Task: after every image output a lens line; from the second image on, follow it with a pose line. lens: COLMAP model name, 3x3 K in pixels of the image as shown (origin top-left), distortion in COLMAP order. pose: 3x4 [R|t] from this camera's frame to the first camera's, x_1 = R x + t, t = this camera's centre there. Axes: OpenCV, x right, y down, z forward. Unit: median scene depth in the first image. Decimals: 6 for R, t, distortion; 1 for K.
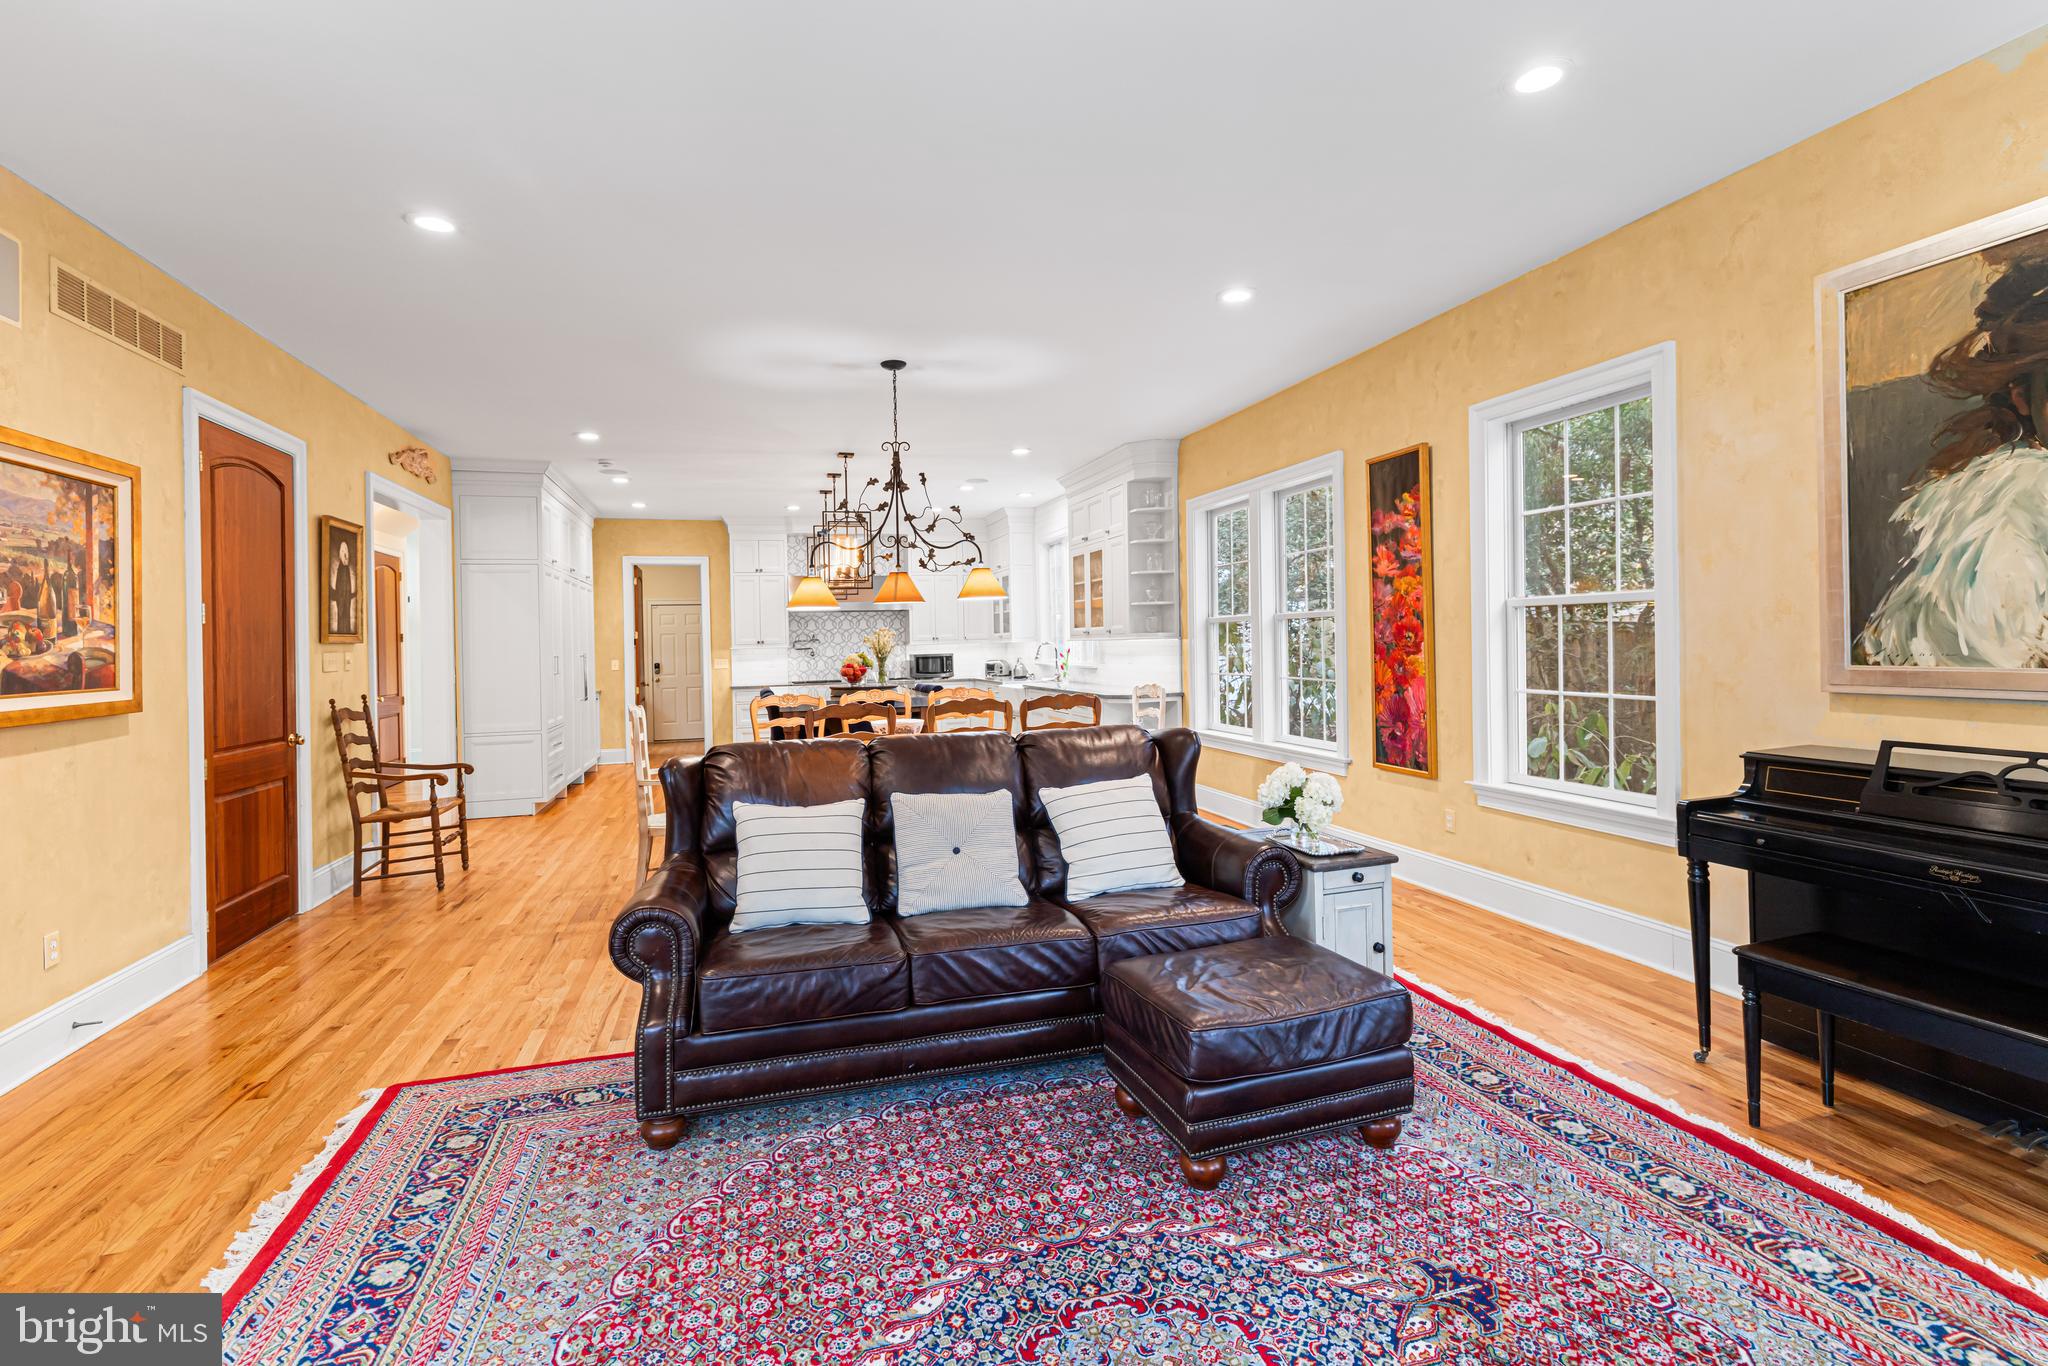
lens RADIAL K [[937.0, 0, 1016.6], [0, 937.0, 634.0], [0, 0, 1]] dist [-0.007017, 0.005157]
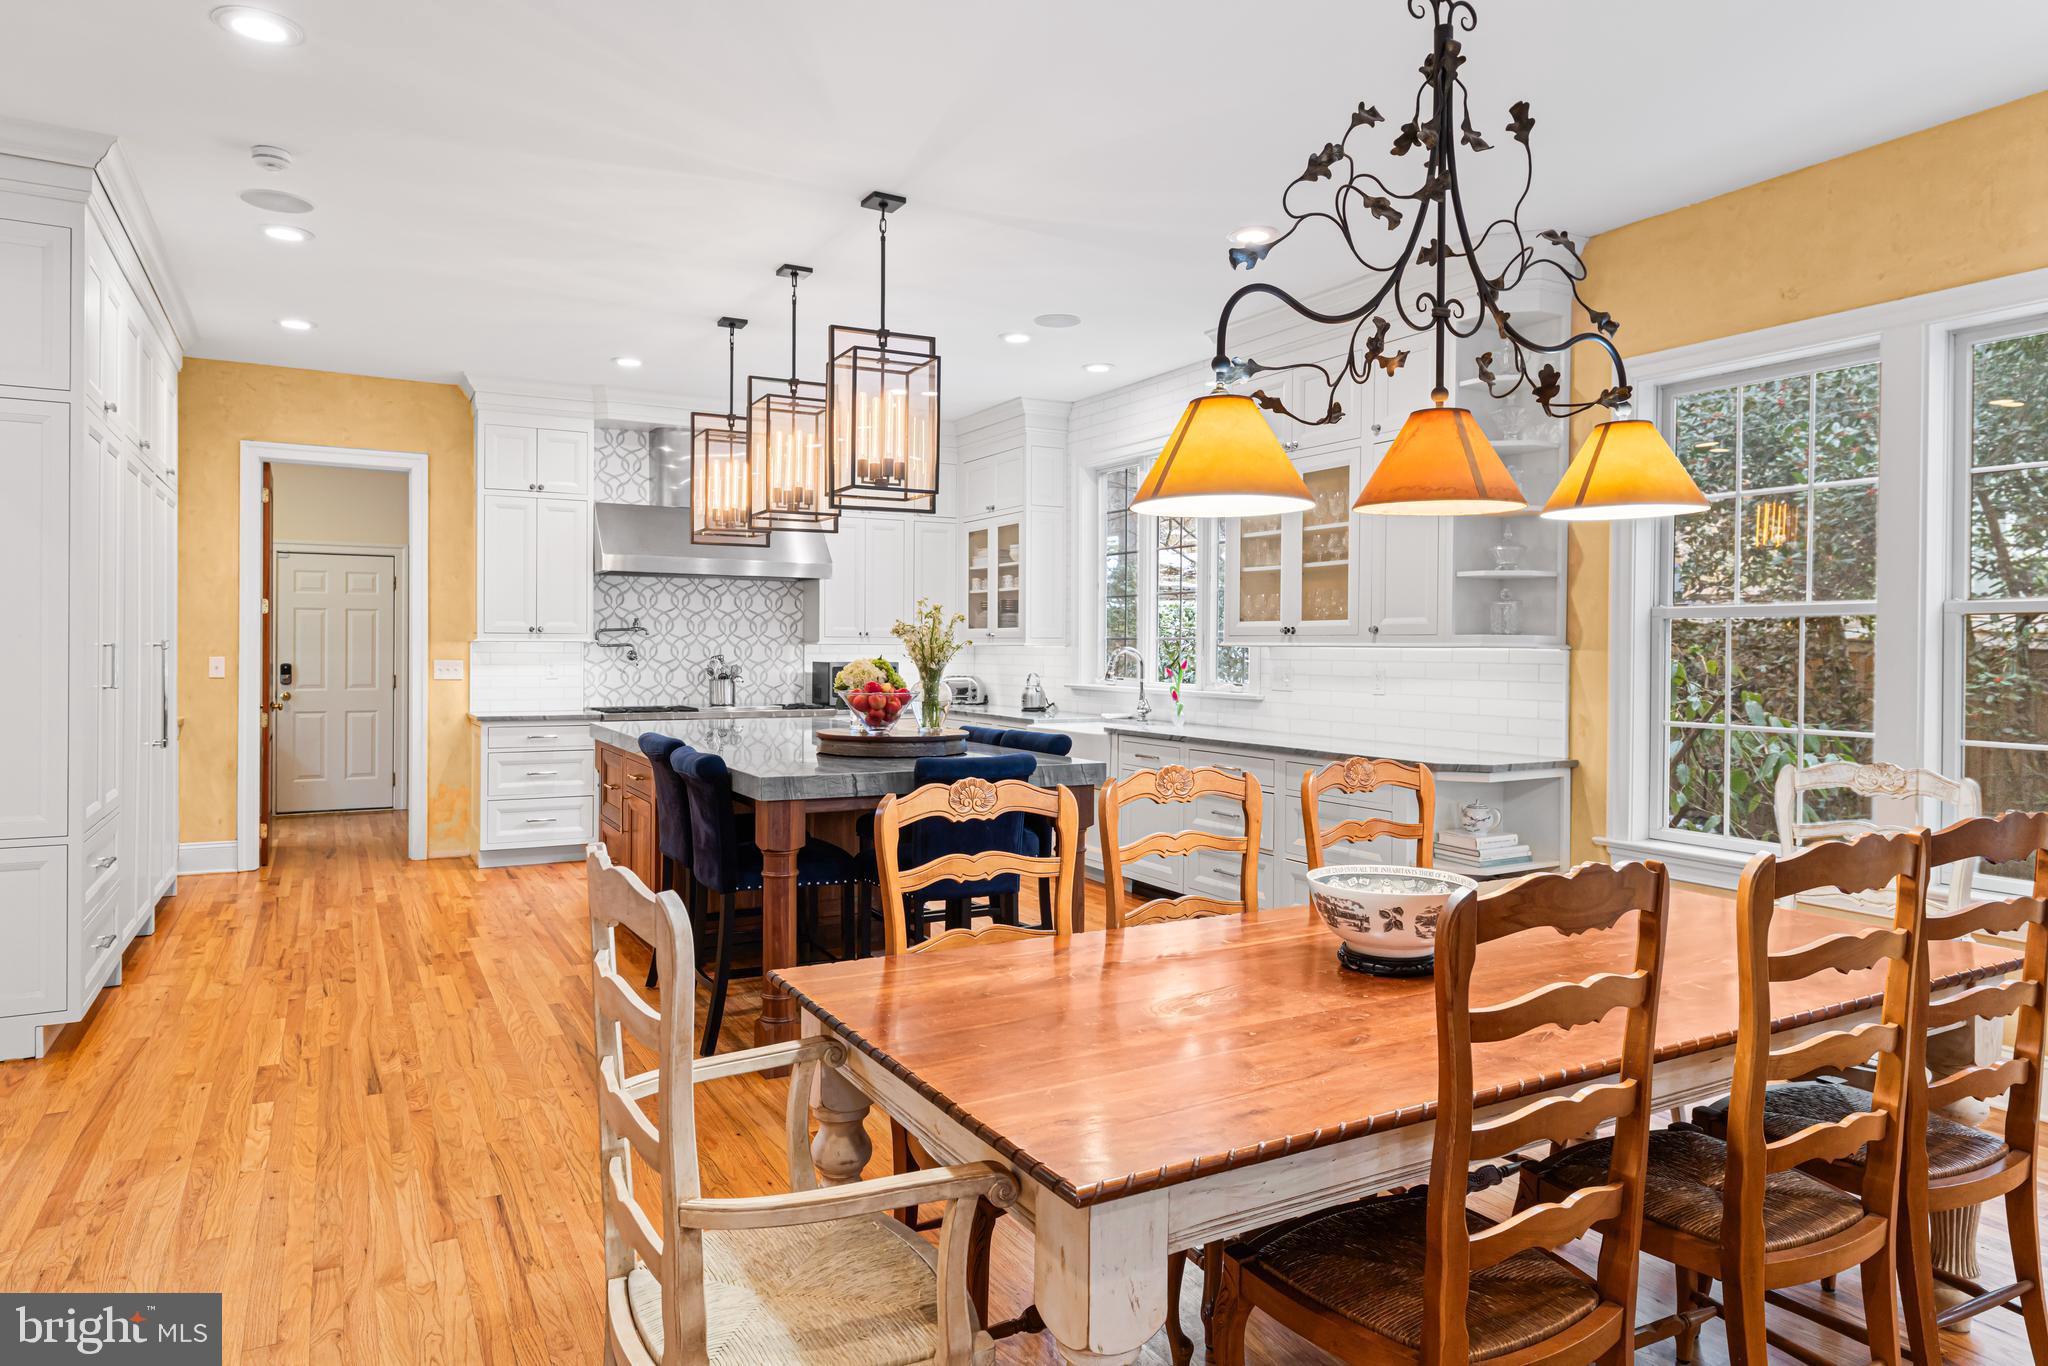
lens RADIAL K [[1242.9, 0, 1014.8], [0, 1242.9, 651.7], [0, 0, 1]] dist [-0.010706, 0.001173]
pose [[0.976221, 0.030730, 0.214590, -0.642334], [-0.032919, 0.999436, 0.006632, 0.030388], [-0.214265, -0.013538, 0.976682, 1.133796]]
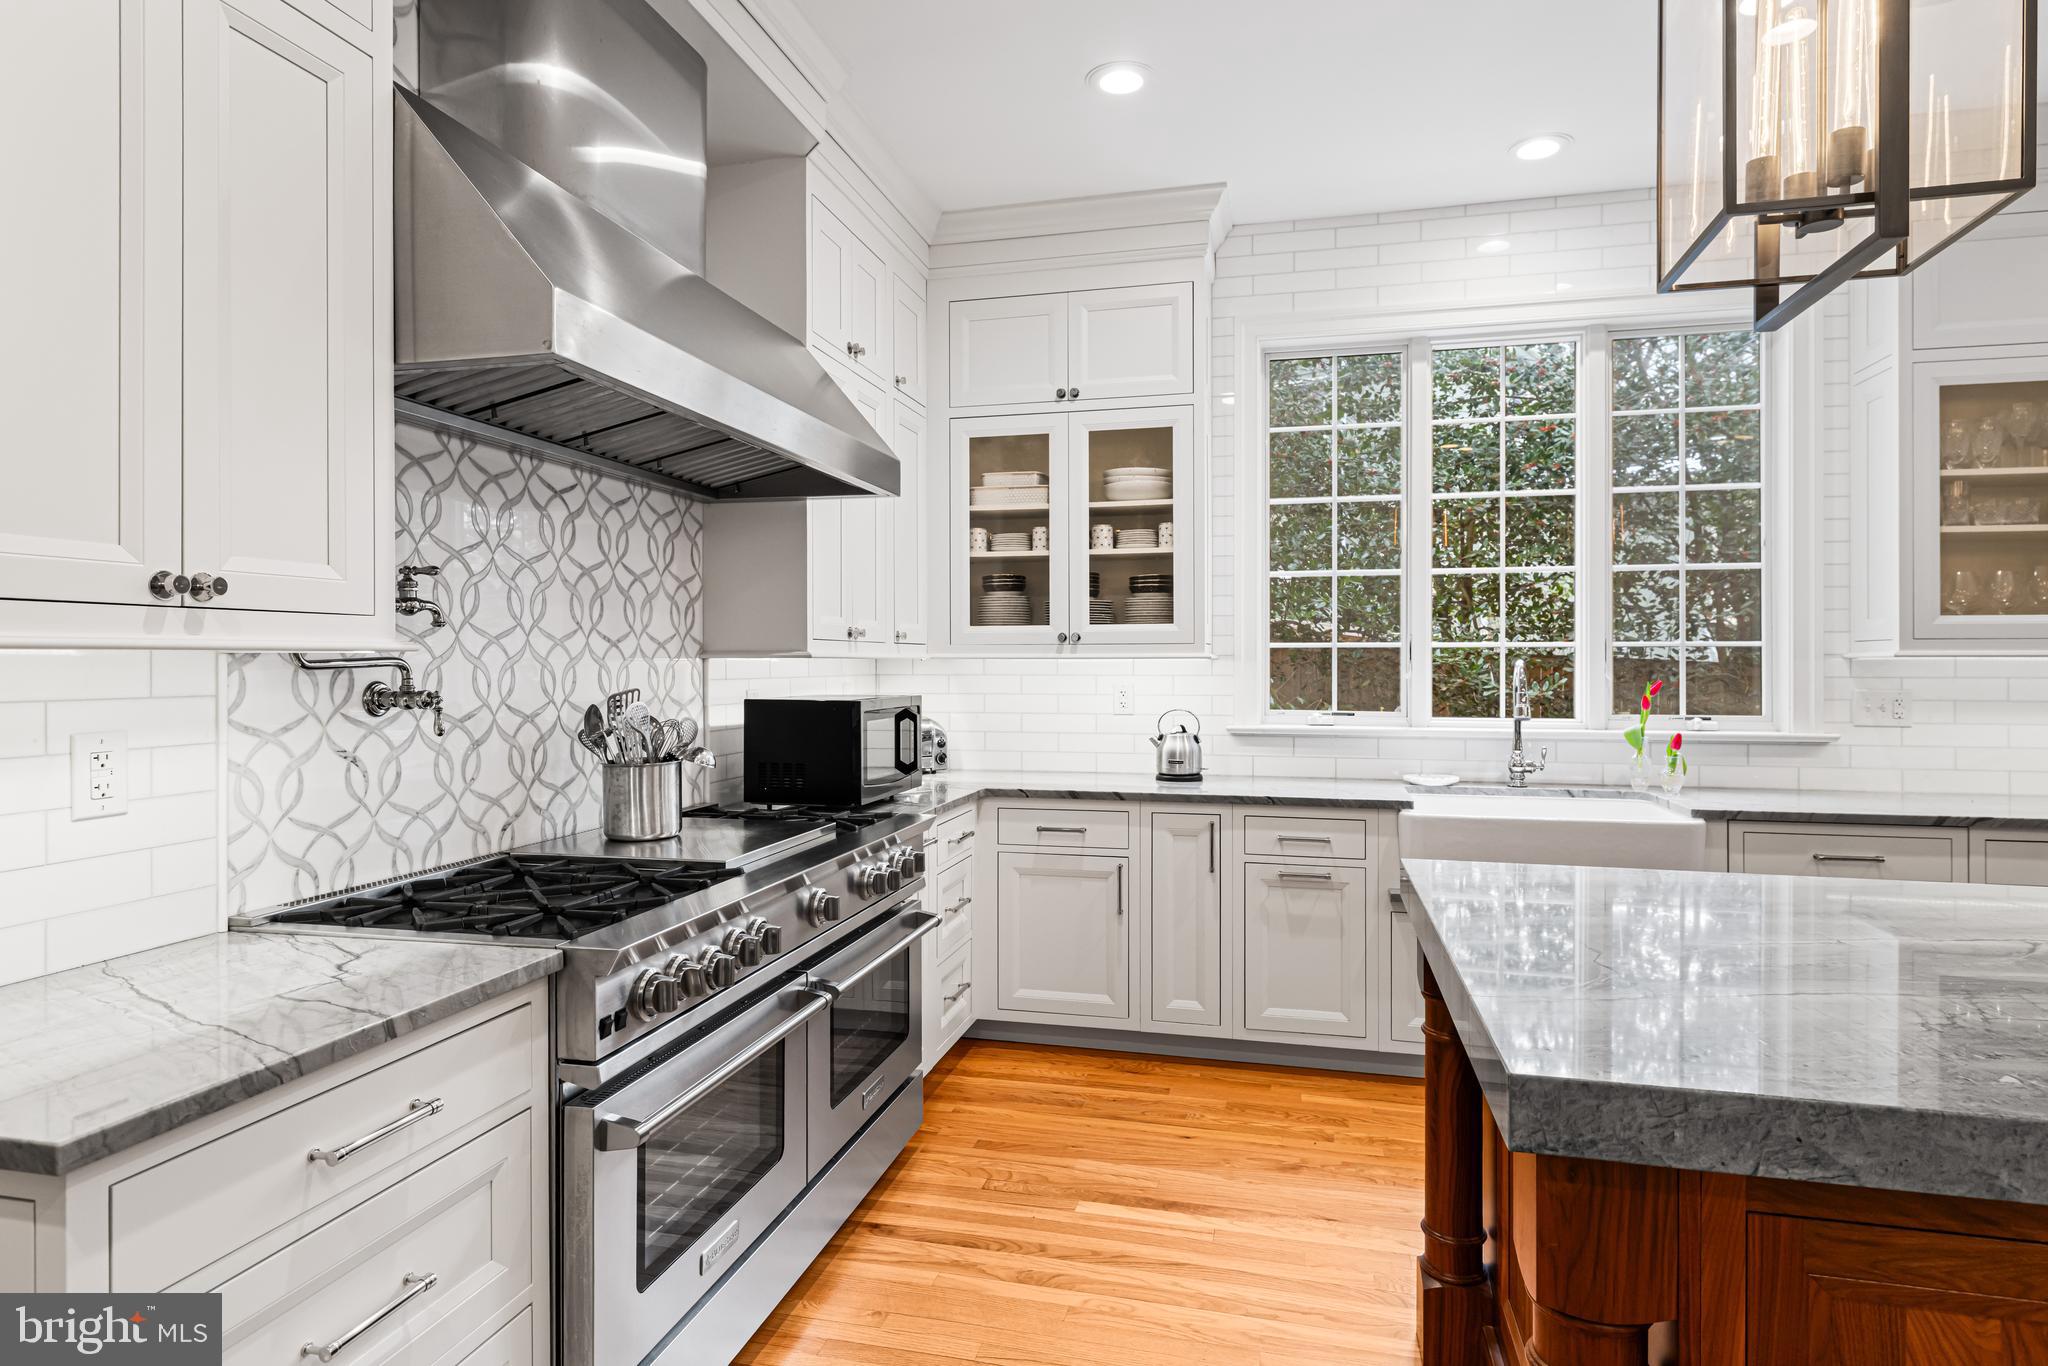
lens RADIAL K [[1138.1, 0, 1016.6], [0, 1138.1, 666.7], [0, 0, 1]] dist [-0.002685, -0.000354]
pose [[0.507529, 0.022044, 0.861353, -1.300471], [-0.019662, 0.999709, -0.013999, 0.067784], [-0.861411, -0.009831, 0.507814, 3.353260]]
